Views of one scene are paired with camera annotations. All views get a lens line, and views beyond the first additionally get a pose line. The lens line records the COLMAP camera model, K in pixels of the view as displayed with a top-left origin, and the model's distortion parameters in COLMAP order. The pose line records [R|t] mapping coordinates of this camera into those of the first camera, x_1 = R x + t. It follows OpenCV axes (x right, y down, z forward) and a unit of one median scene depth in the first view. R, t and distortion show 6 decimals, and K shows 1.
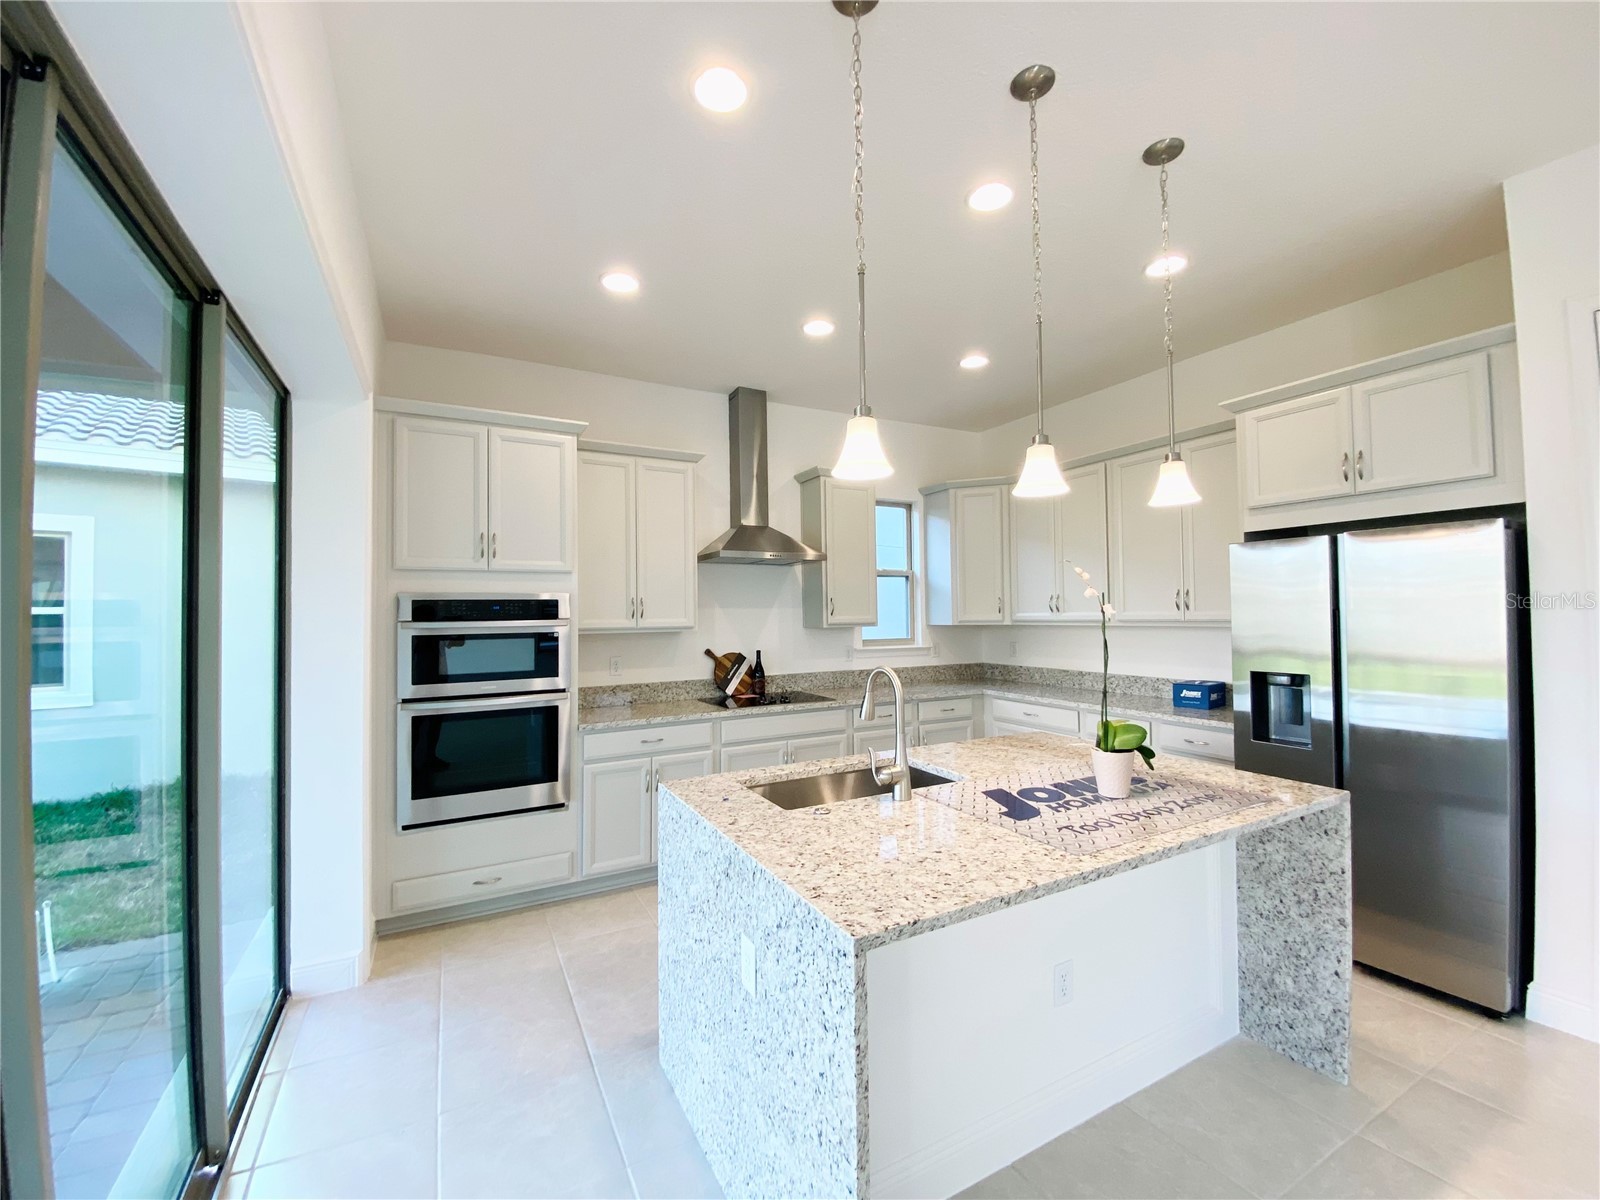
lens RADIAL K [[649.3, 0, 790.4], [0, 649.3, 598.2], [0, 0, 1]] dist [0.010355, -0.006204]
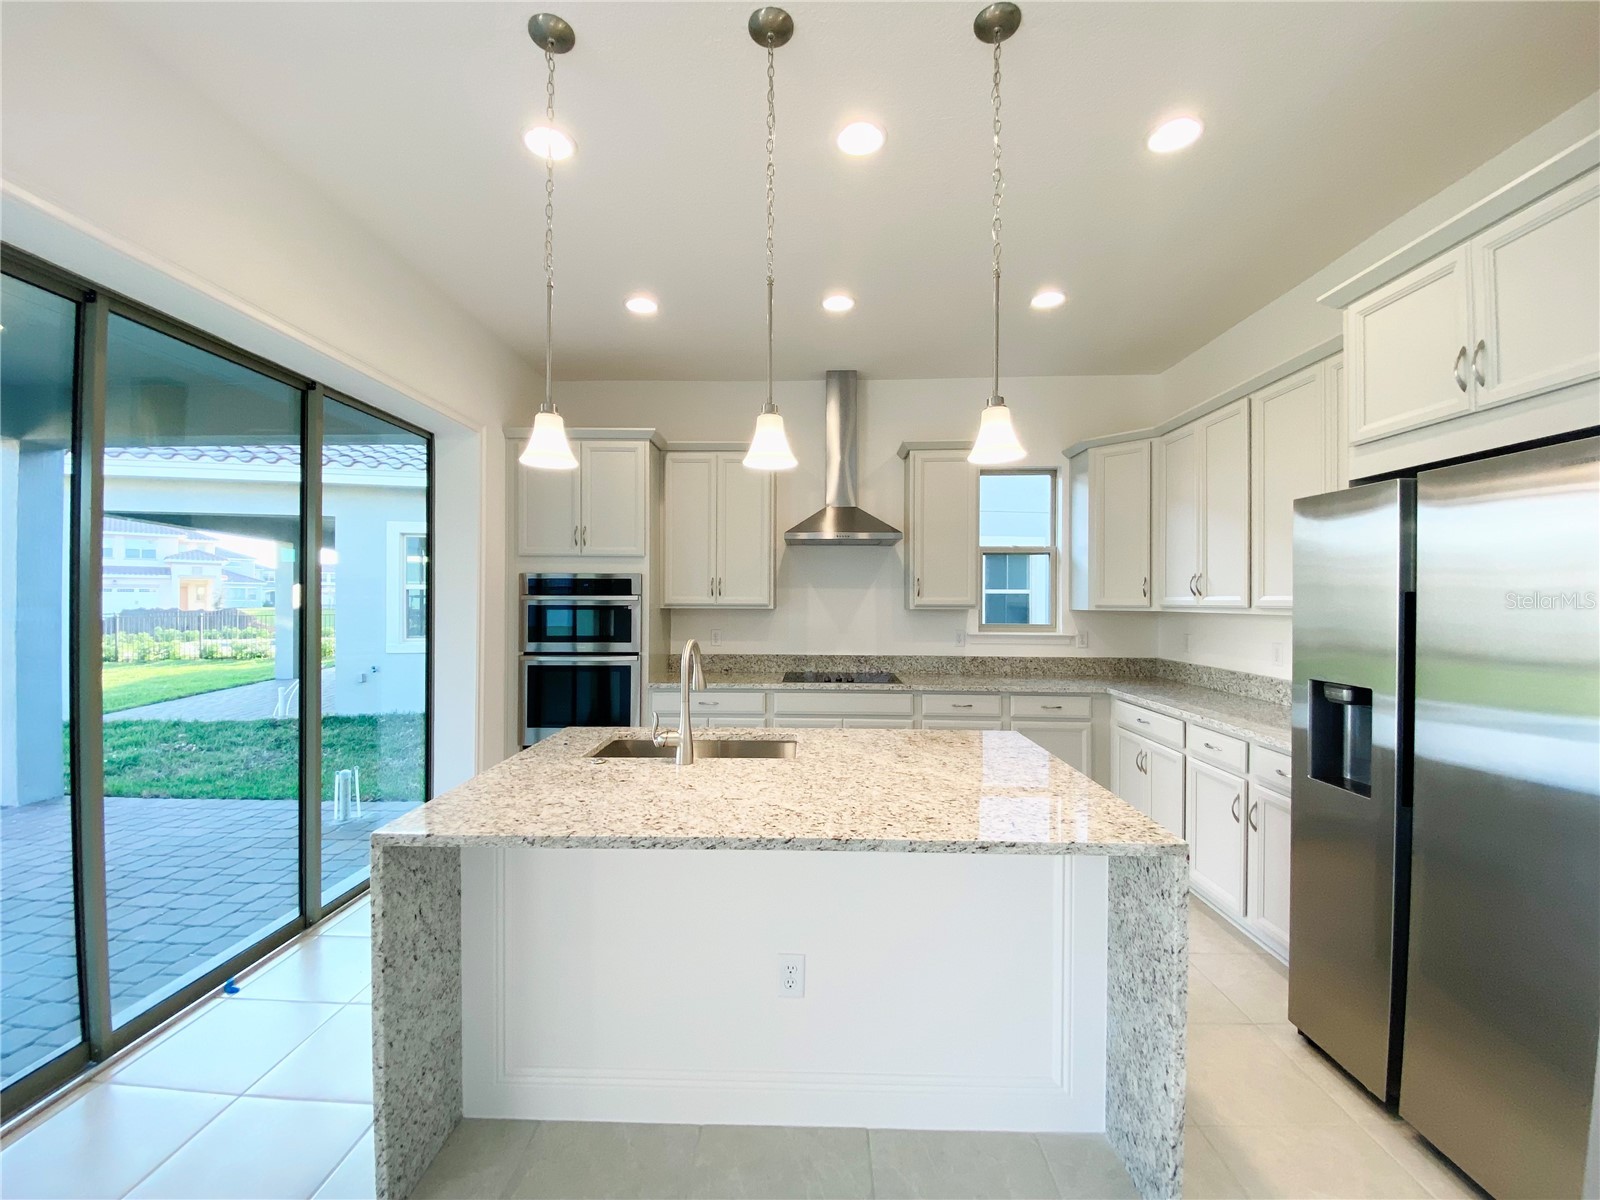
lens RADIAL K [[653.0, 0, 793.9], [0, 653.0, 596.6], [0, 0, 1]] dist [0.013785, -0.005615]
pose [[0.868404, 0.014271, -0.495651, 0.478952], [-0.002512, 0.999700, 0.024382, 0.004765], [0.495850, -0.019929, 0.868179, 0.092667]]
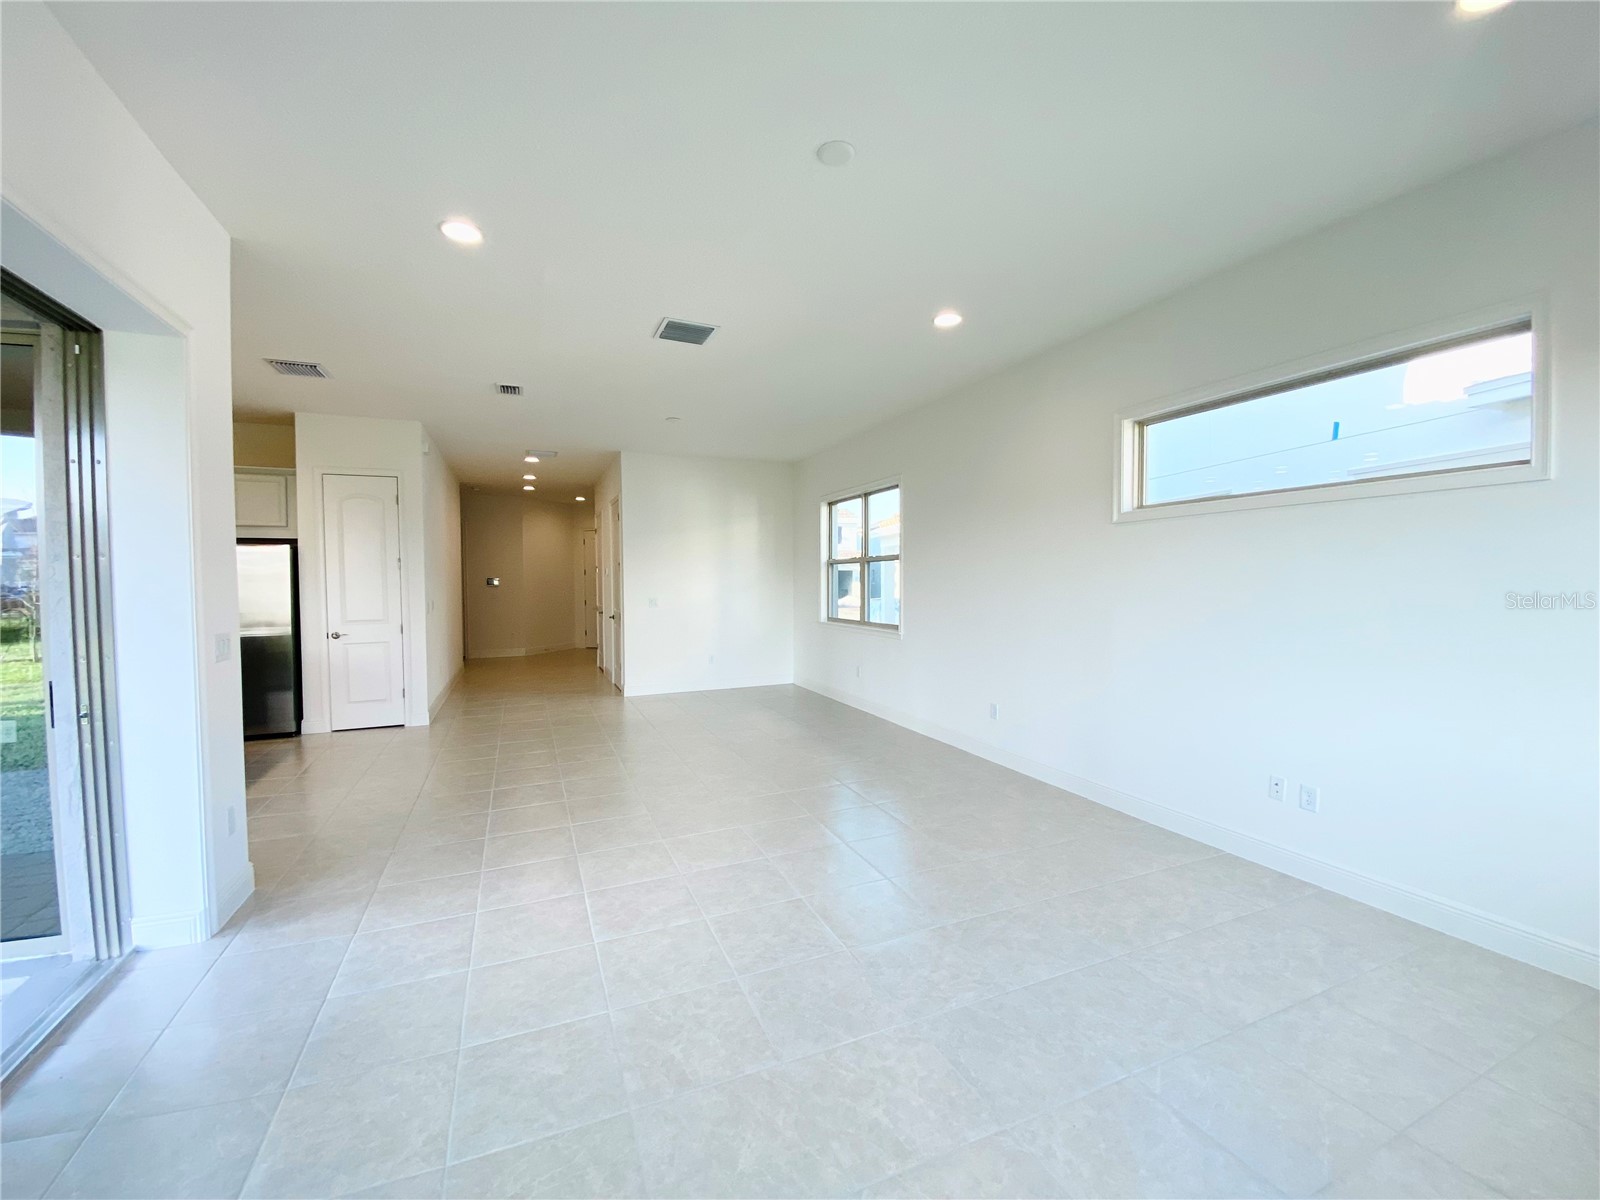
lens RADIAL K [[649.3, 0, 804.8], [0, 649.3, 594.0], [0, 0, 1]] dist [0.010355, -0.006204]
pose [[0.073057, -0.003695, 0.997321, -0.895212], [-0.019292, 0.999801, 0.005117, 0.015142], [-0.997141, -0.019615, 0.072972, -0.823432]]
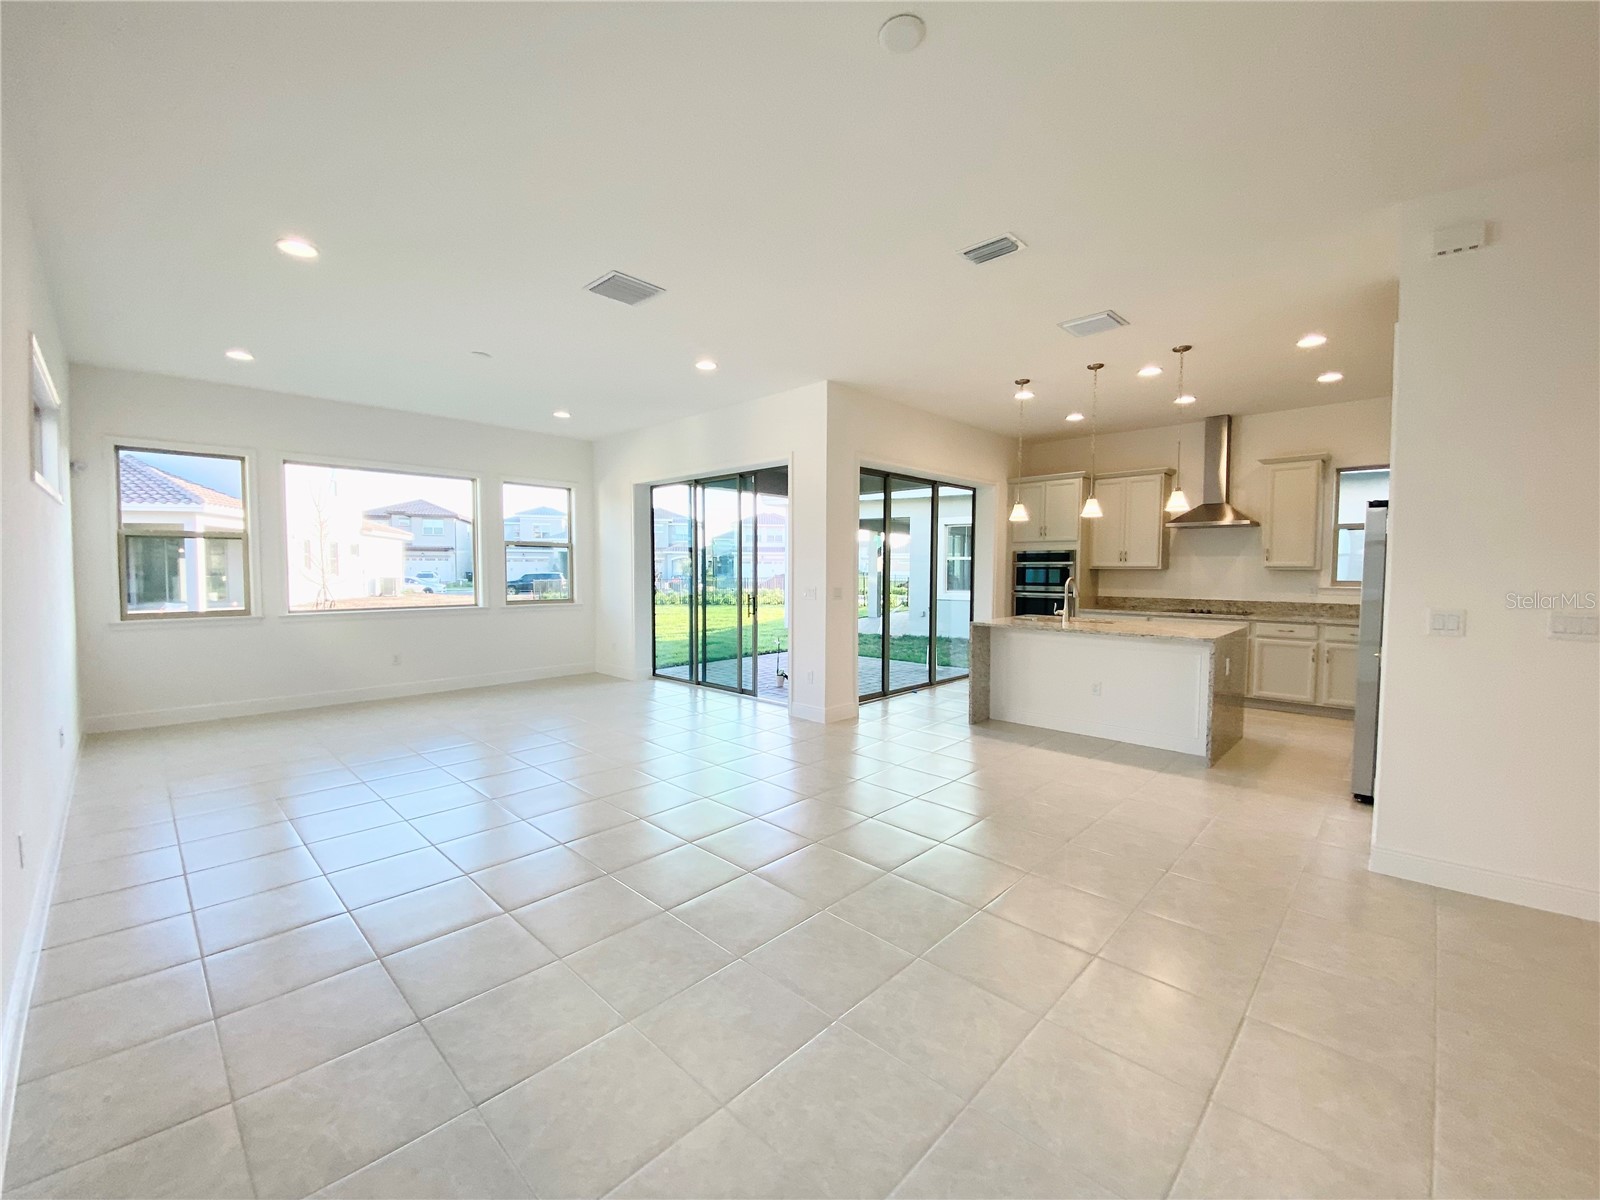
lens RADIAL K [[649.3, 0, 790.9], [0, 649.3, 601.8], [0, 0, 1]] dist [0.010355, -0.006204]
pose [[0.309398, 0.067211, -0.948554, 1.420053], [0.017216, 0.996940, 0.076255, -0.015762], [0.950777, -0.039923, 0.307294, -0.592362]]
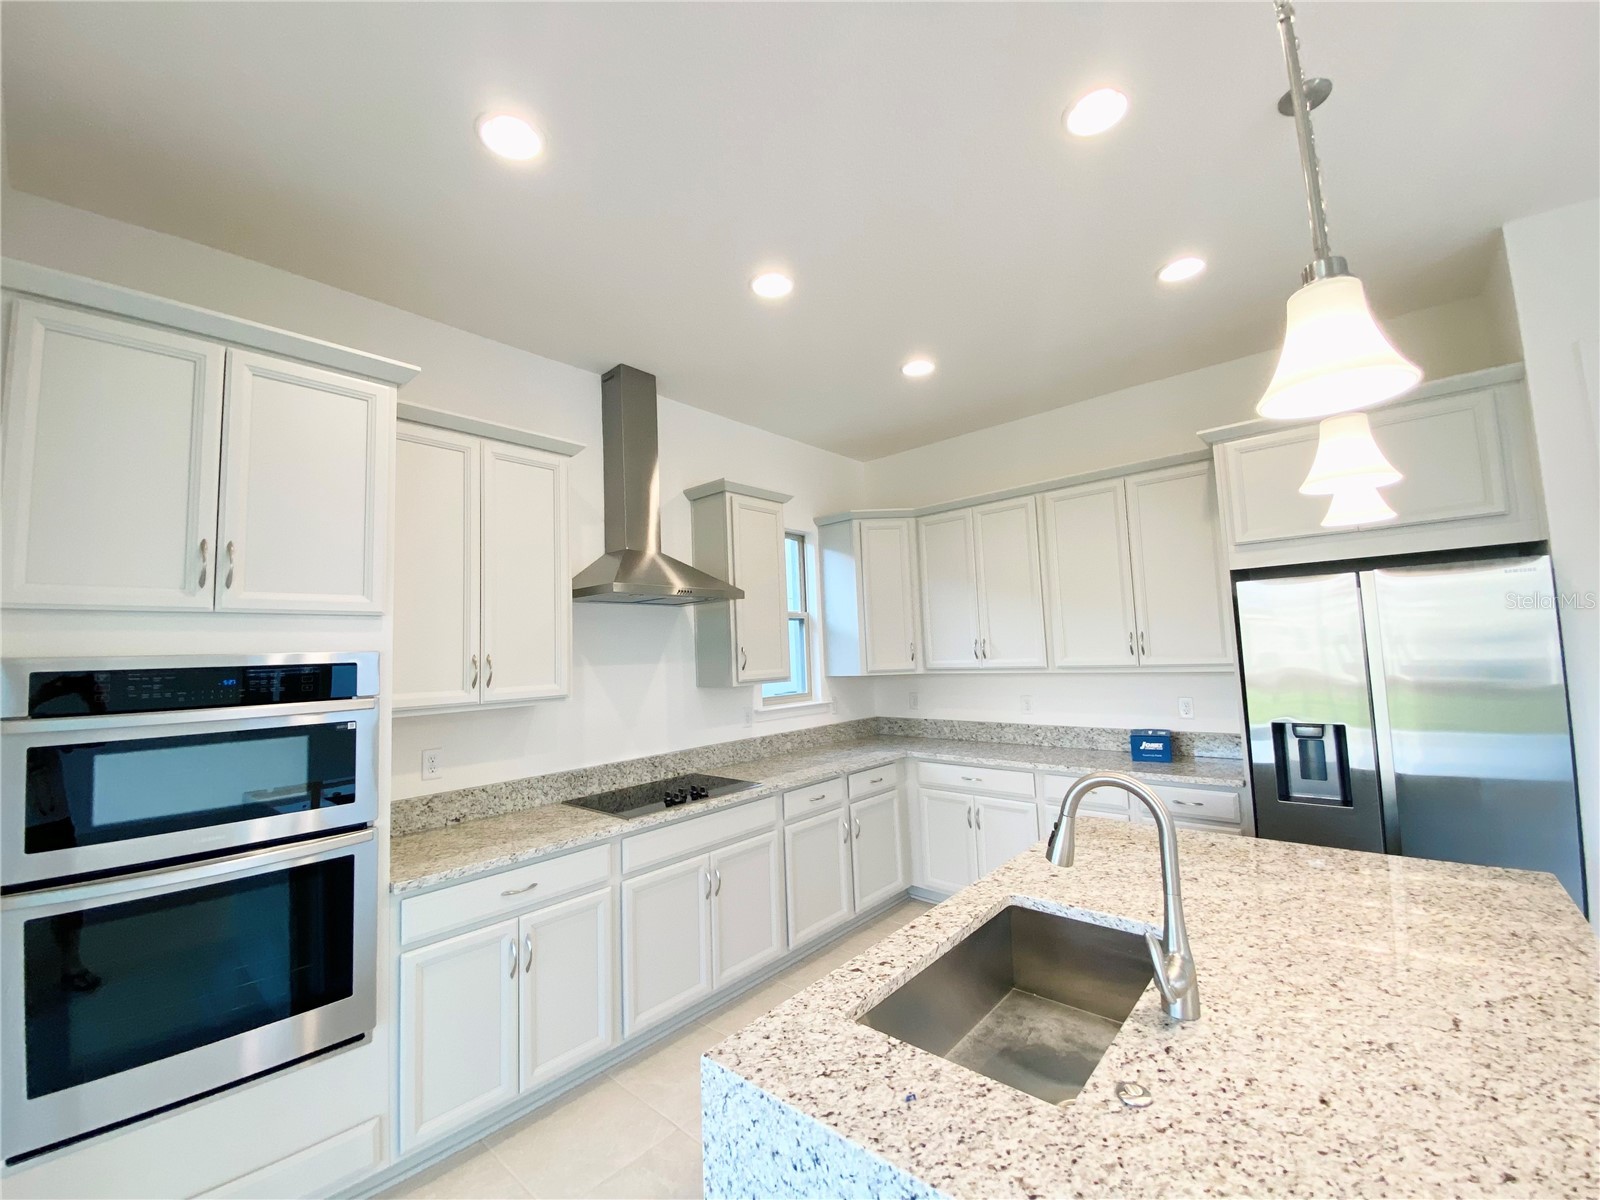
lens RADIAL K [[653.0, 0, 797.4], [0, 653.0, 594.5], [0, 0, 1]] dist [0.013785, -0.005615]
pose [[0.935027, 0.008120, 0.354484, -0.190264], [0.018160, 0.997329, -0.070747, -0.009651], [-0.354111, 0.072588, 0.932382, 0.308500]]
